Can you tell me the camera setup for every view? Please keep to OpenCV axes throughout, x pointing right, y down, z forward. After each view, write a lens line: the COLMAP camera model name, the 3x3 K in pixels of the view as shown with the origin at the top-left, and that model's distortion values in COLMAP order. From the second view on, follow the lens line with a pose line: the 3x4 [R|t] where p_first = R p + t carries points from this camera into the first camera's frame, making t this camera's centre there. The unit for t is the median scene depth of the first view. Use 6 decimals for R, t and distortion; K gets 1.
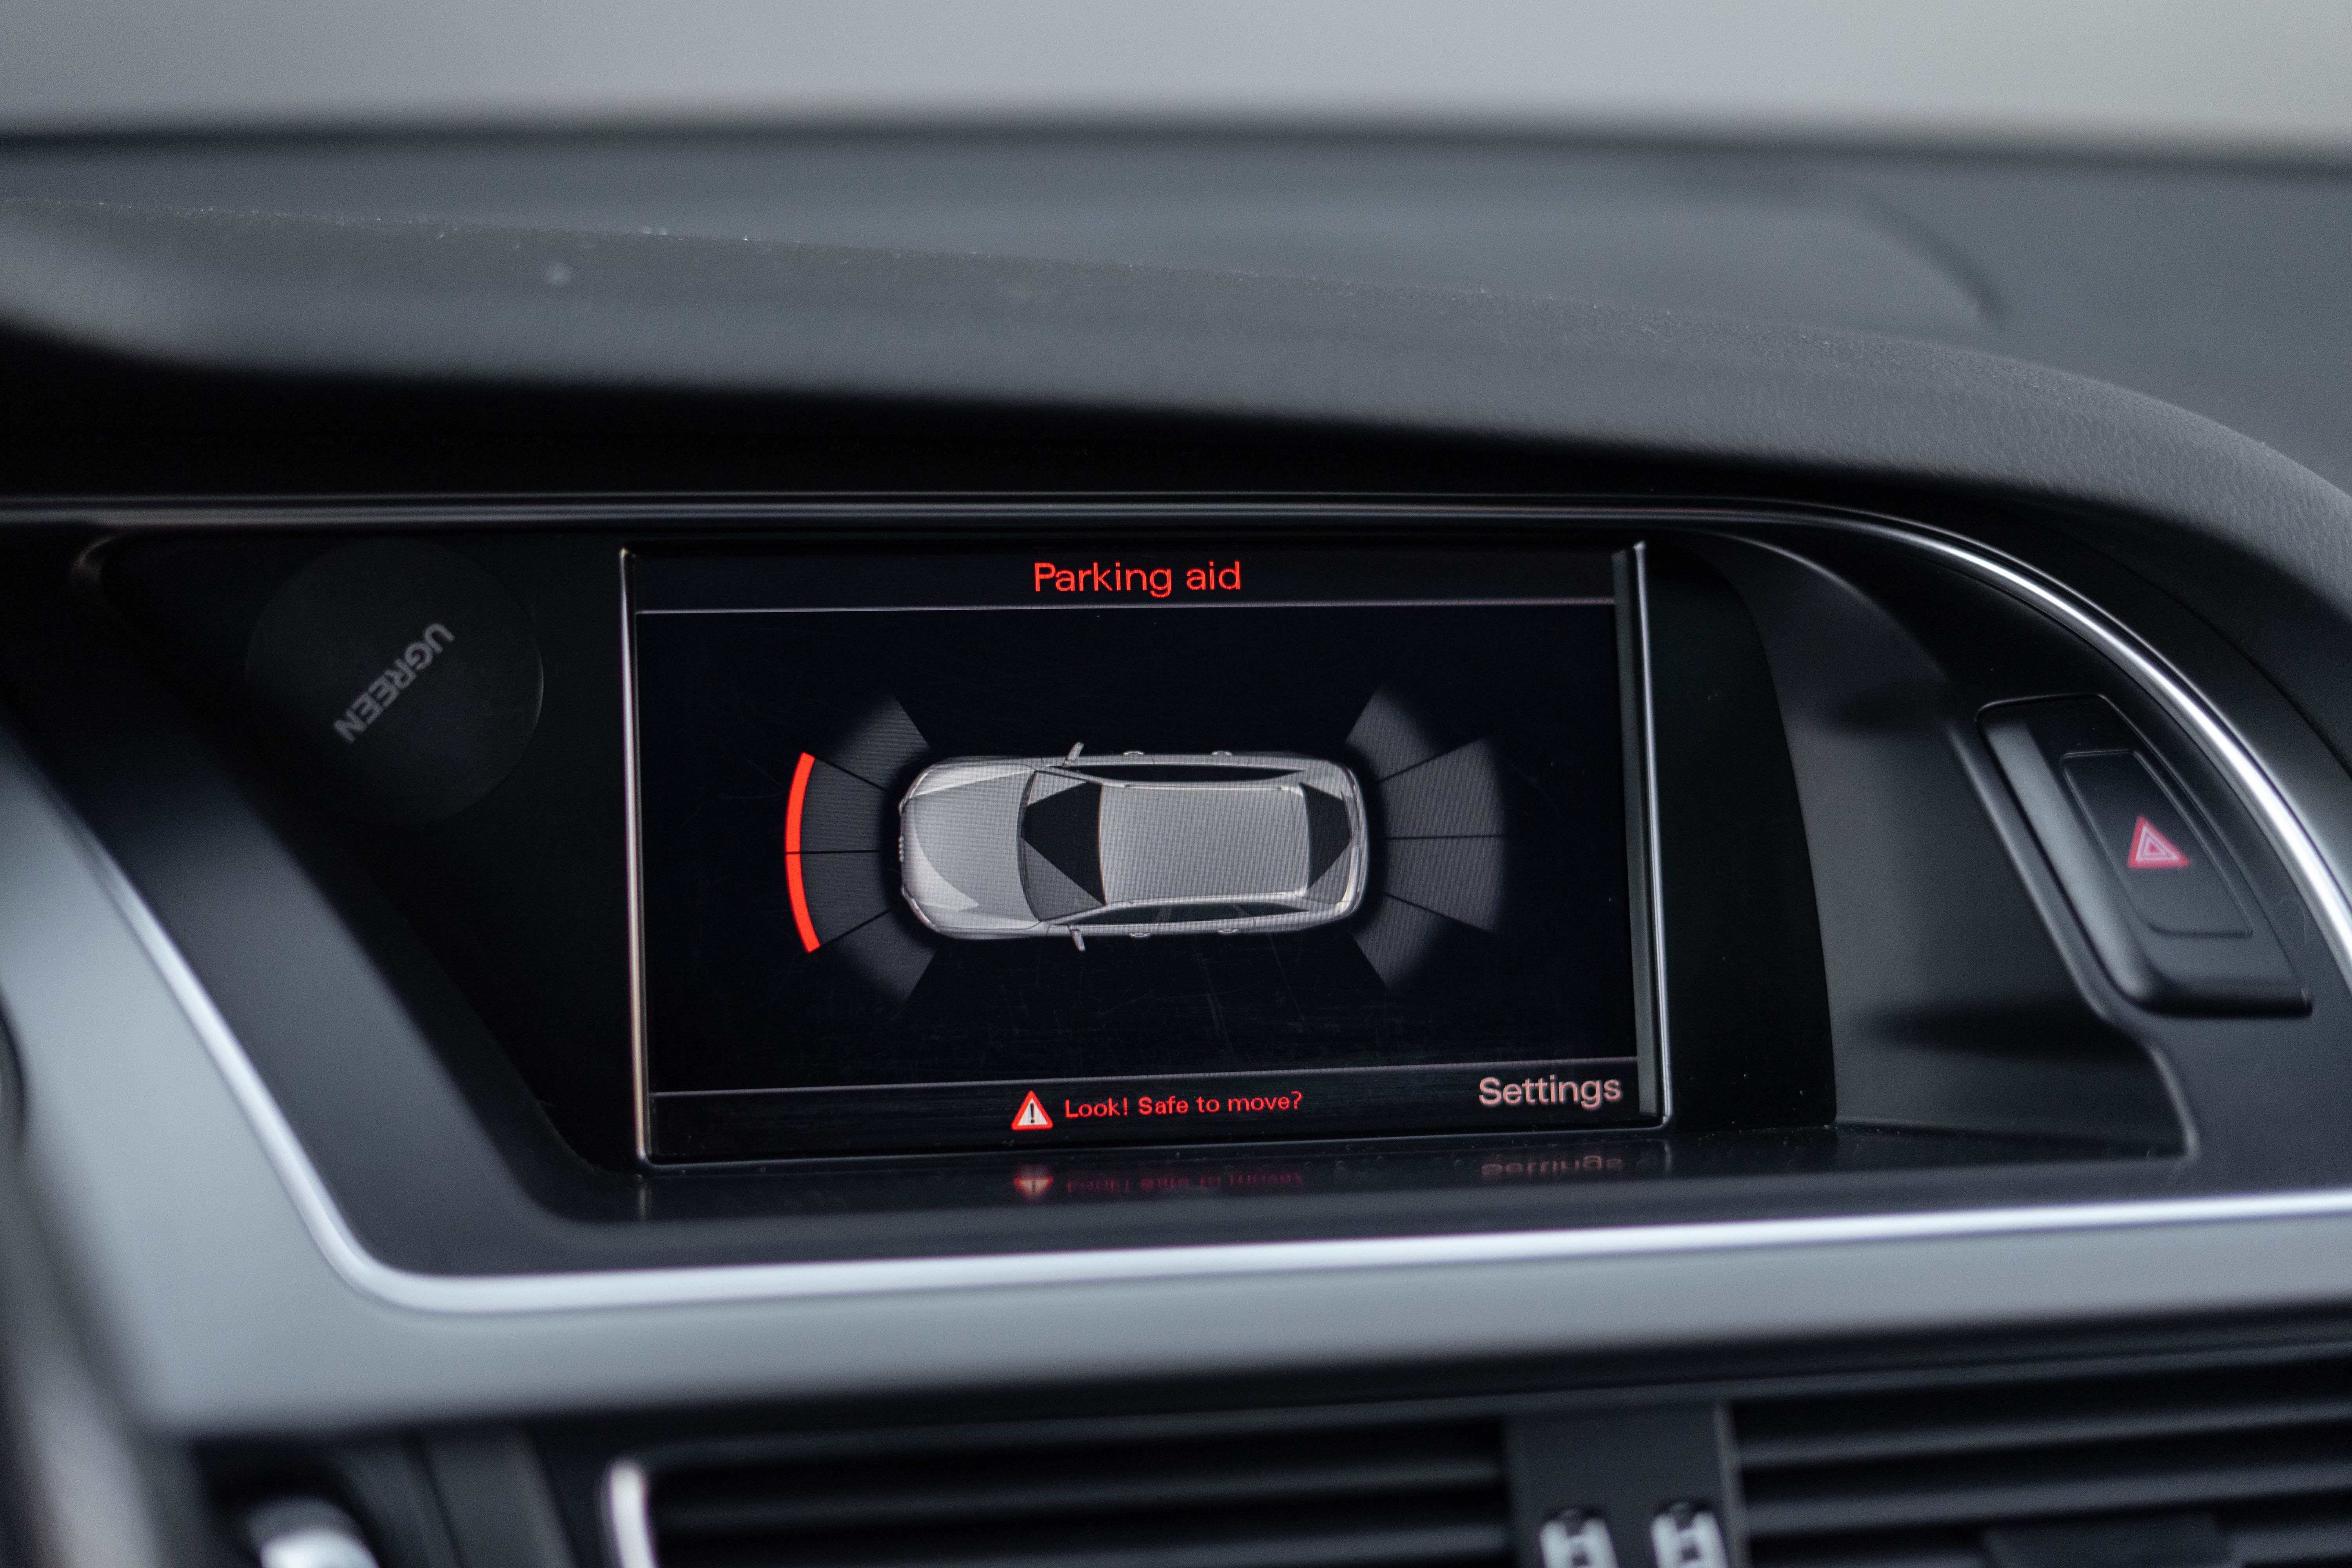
lens RADIAL K [[3761.2, 0, 1176.0], [0, 3761.2, 784.0], [0, 0, 1]] dist [-0.097303, -0.041803]
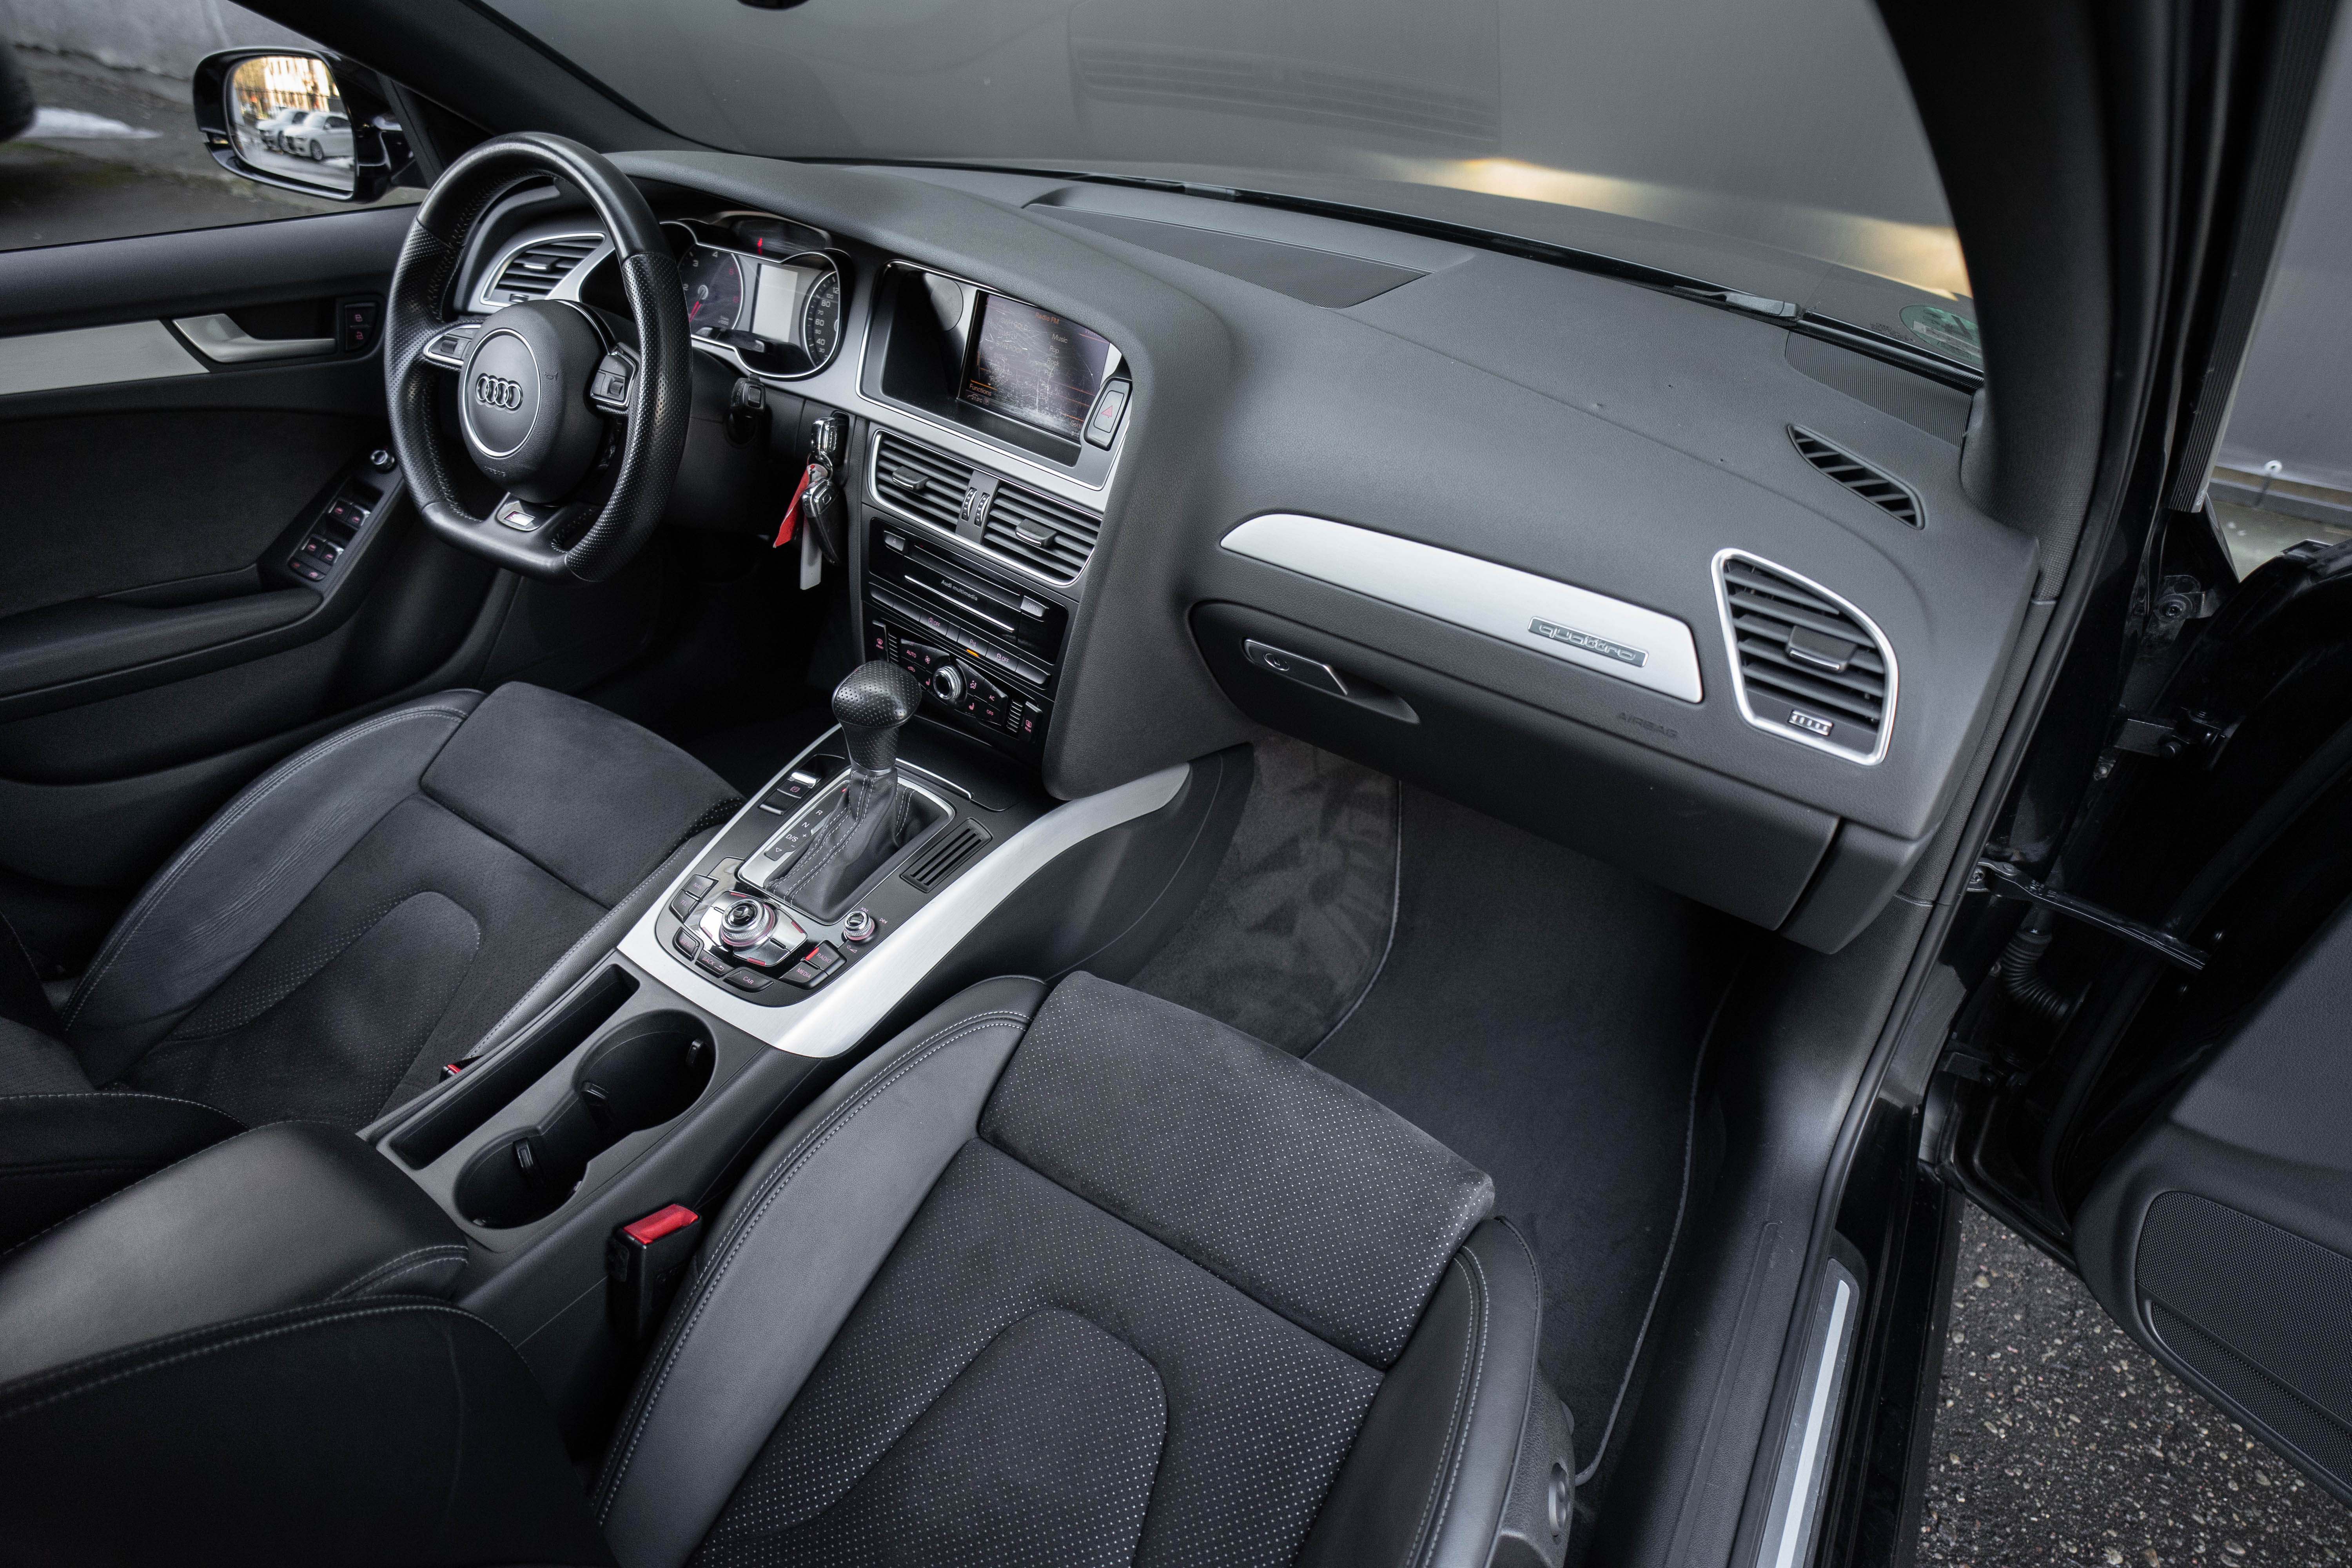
lens RADIAL K [[1229.1, 0, 1189.2], [0, 1229.1, 780.1], [0, 0, 1]] dist [-0.056147, 0.027467]
pose [[0.609950, 0.462976, -0.643128, 1.605962], [-0.219985, 0.878608, 0.423857, -0.265571], [0.761293, -0.117053, 0.637755, -0.021711]]
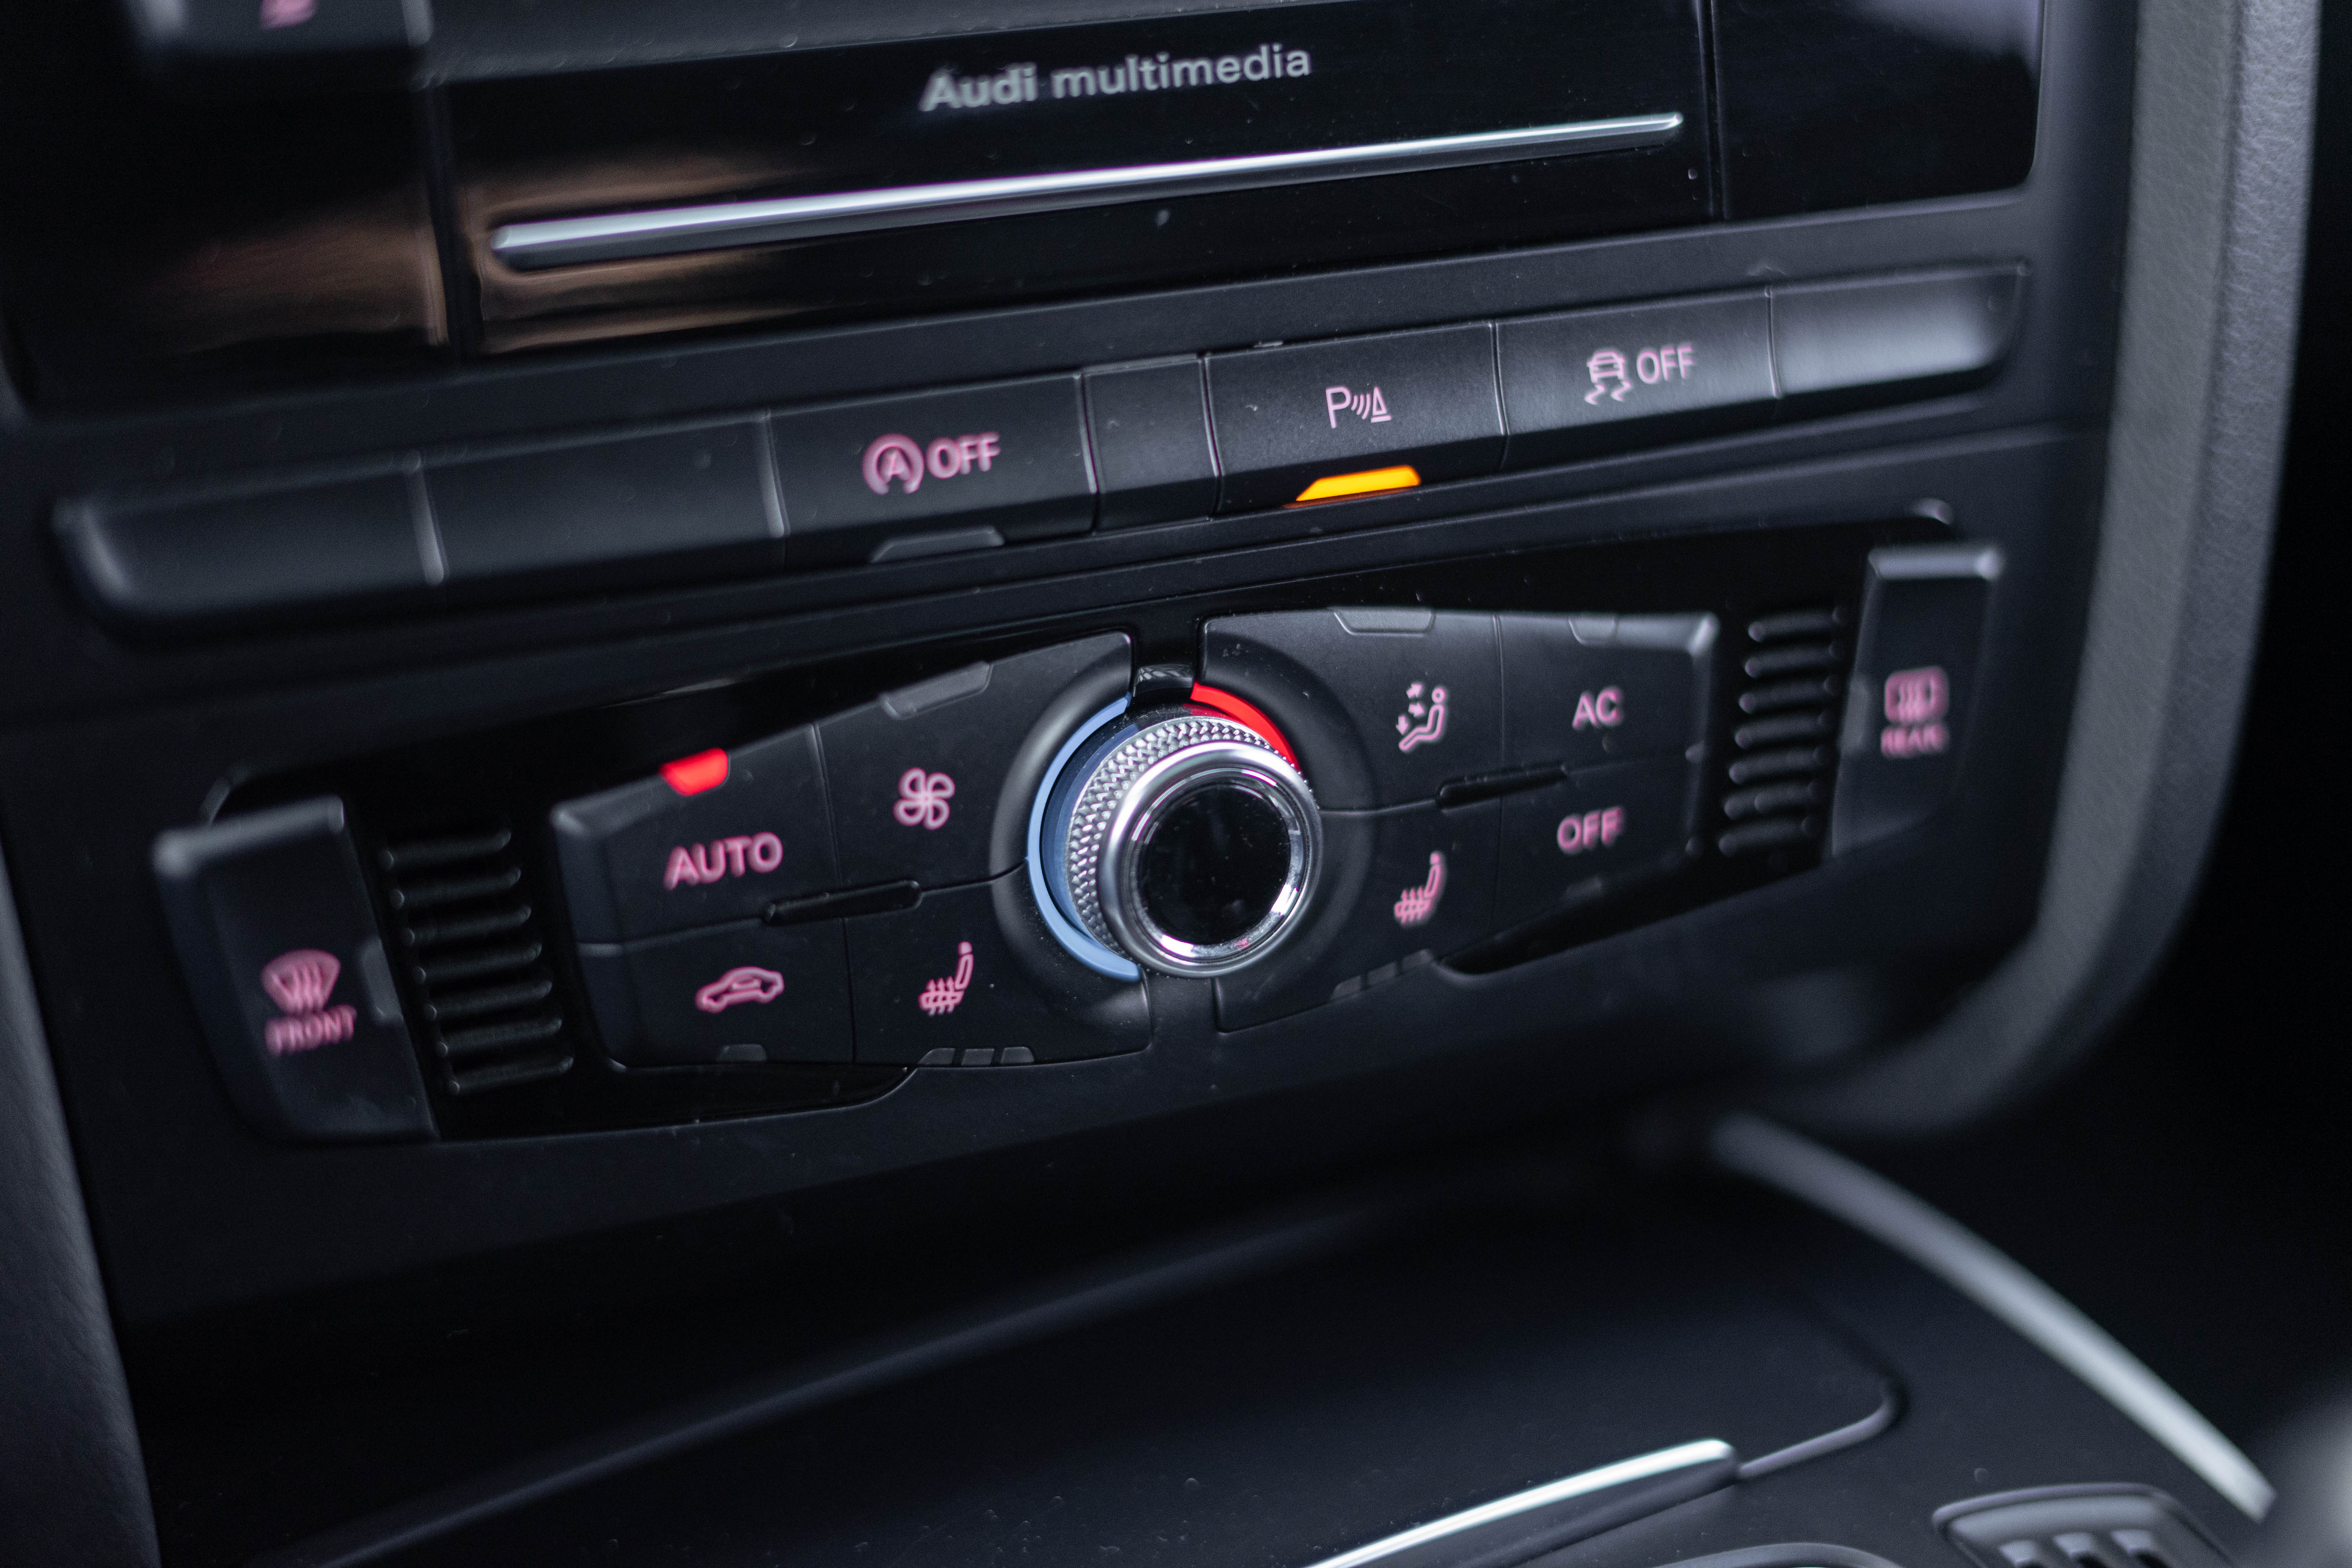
lens RADIAL K [[3761.2, 0, 1176.0], [0, 3761.2, 784.0], [0, 0, 1]] dist [-0.097303, -0.041803]
pose [[0.973348, -0.099943, 0.206411, -0.017103], [0.063376, 0.982217, 0.176728, 0.326561], [-0.220403, -0.158936, 0.962373, 0.198786]]
